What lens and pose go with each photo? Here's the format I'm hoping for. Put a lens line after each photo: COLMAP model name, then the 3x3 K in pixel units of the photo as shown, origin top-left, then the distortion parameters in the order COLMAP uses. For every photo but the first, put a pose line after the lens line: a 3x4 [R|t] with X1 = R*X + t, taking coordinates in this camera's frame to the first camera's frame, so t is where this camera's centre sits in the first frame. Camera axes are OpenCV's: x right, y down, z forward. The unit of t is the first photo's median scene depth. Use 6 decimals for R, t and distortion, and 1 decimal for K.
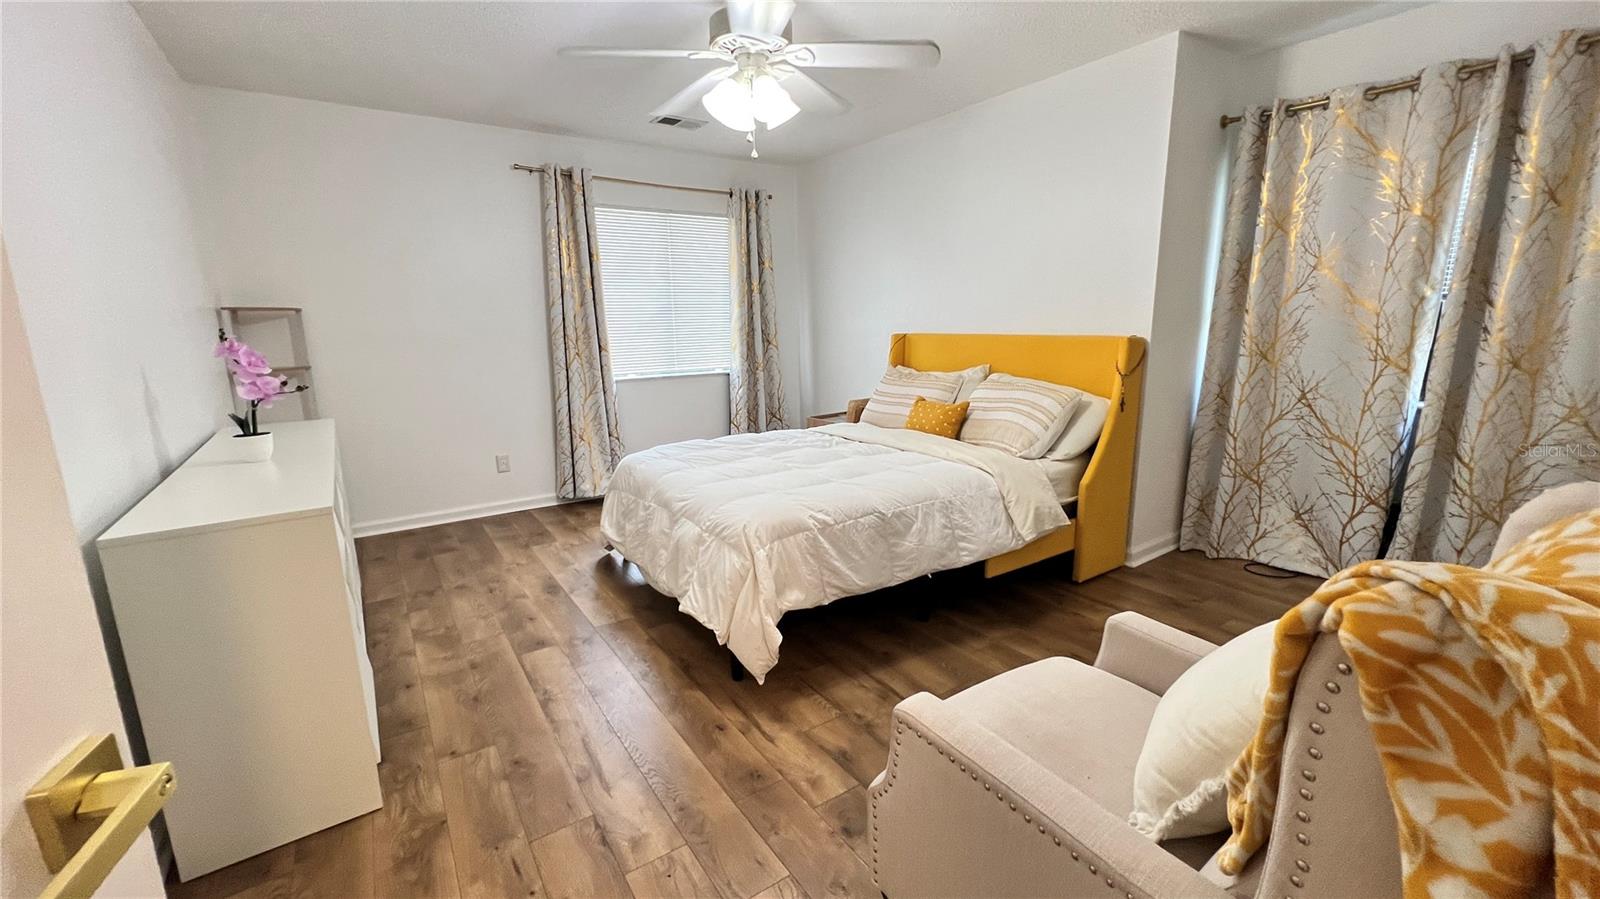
lens RADIAL K [[640.7, 0, 800.0], [0, 640.7, 450.4], [0, 0, 1]] dist [-0.005584, 0.001228]
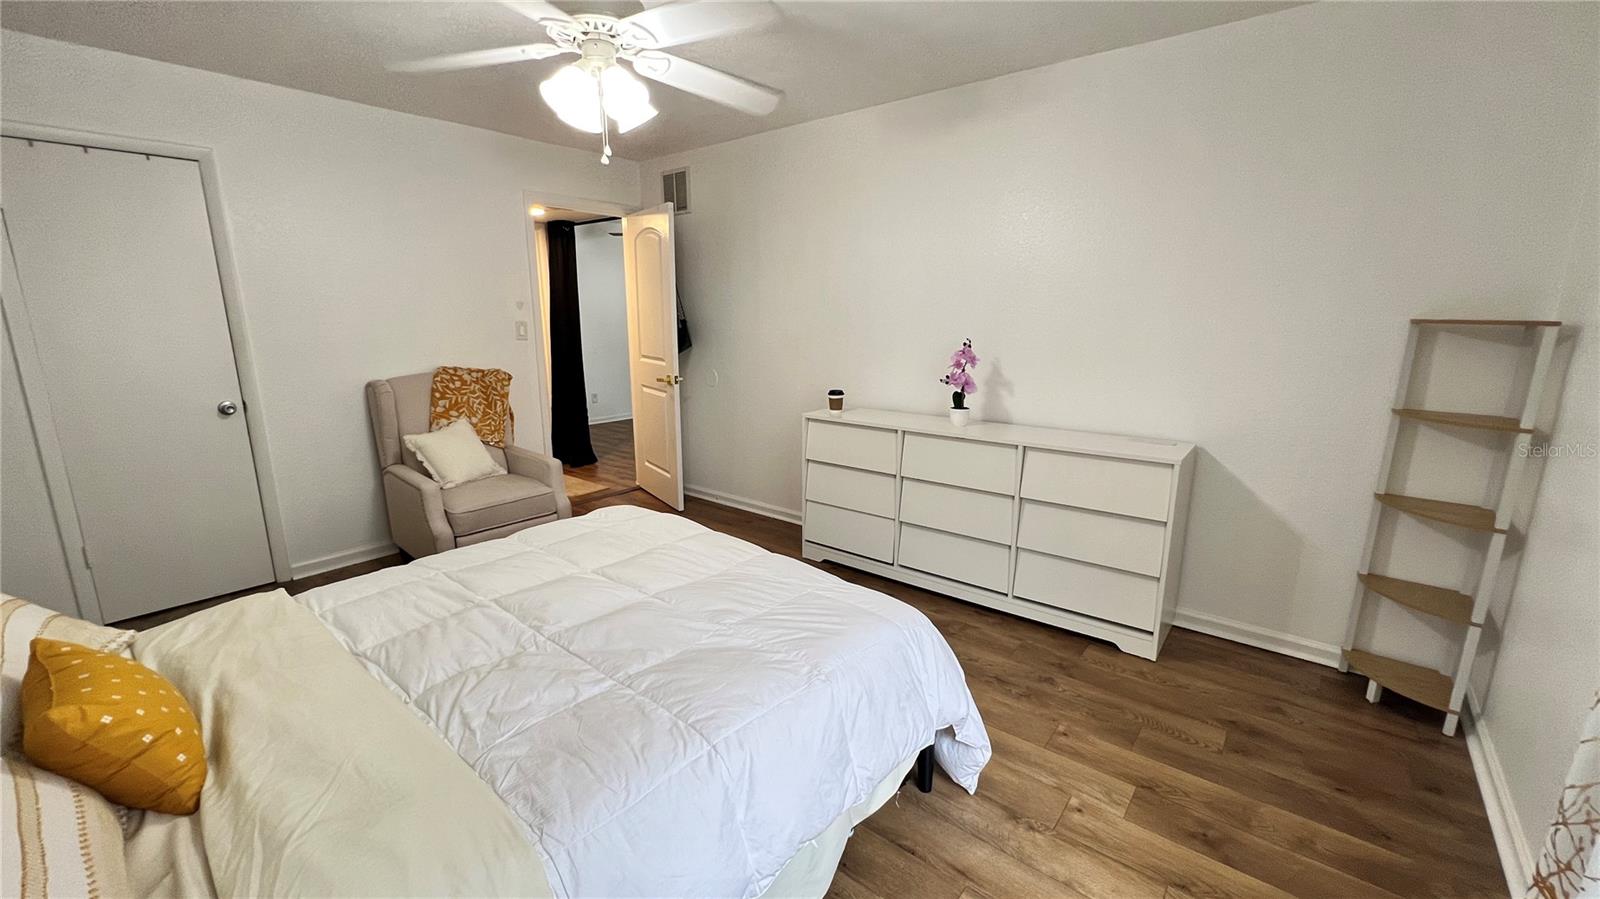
lens RADIAL K [[640.7, 0, 797.3], [0, 640.7, 451.0], [0, 0, 1]] dist [-0.005584, 0.001228]
pose [[-0.959894, 0.075904, -0.269891, -0.049941], [-0.040339, 0.915246, 0.400872, -0.368116], [0.277445, 0.395682, -0.875477, 1.592004]]
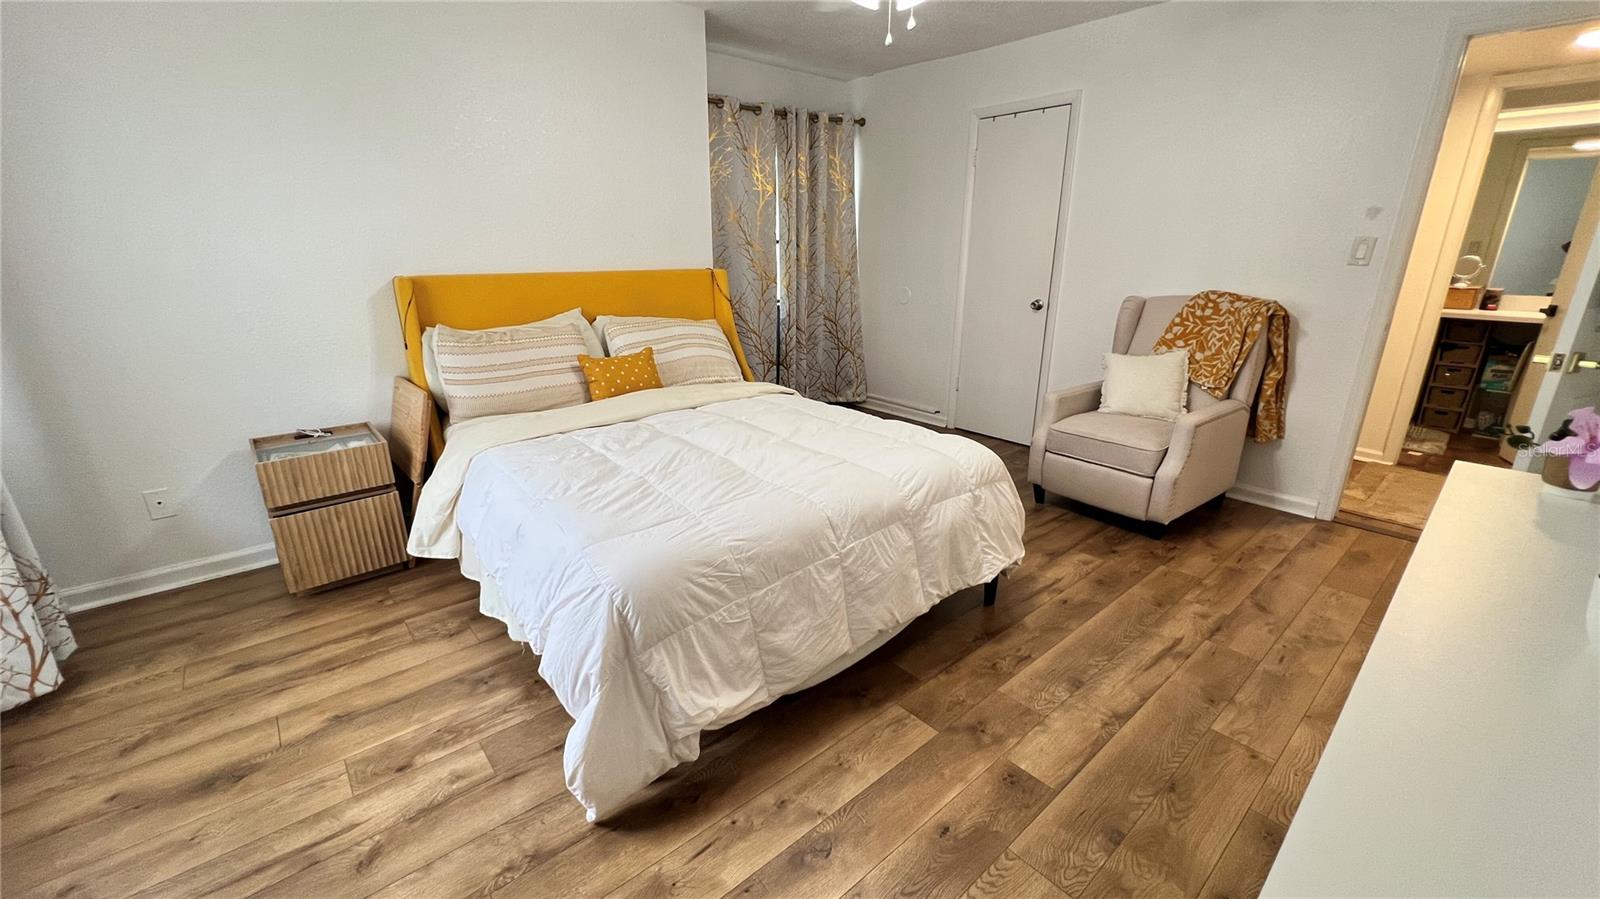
lens RADIAL K [[640.7, 0, 801.0], [0, 640.7, 450.7], [0, 0, 1]] dist [-0.005584, 0.001228]
pose [[-0.112372, -0.285323, 0.951821, -0.776200], [0.198121, 0.932221, 0.302838, -0.198840], [-0.973715, 0.222607, -0.048227, 1.015863]]
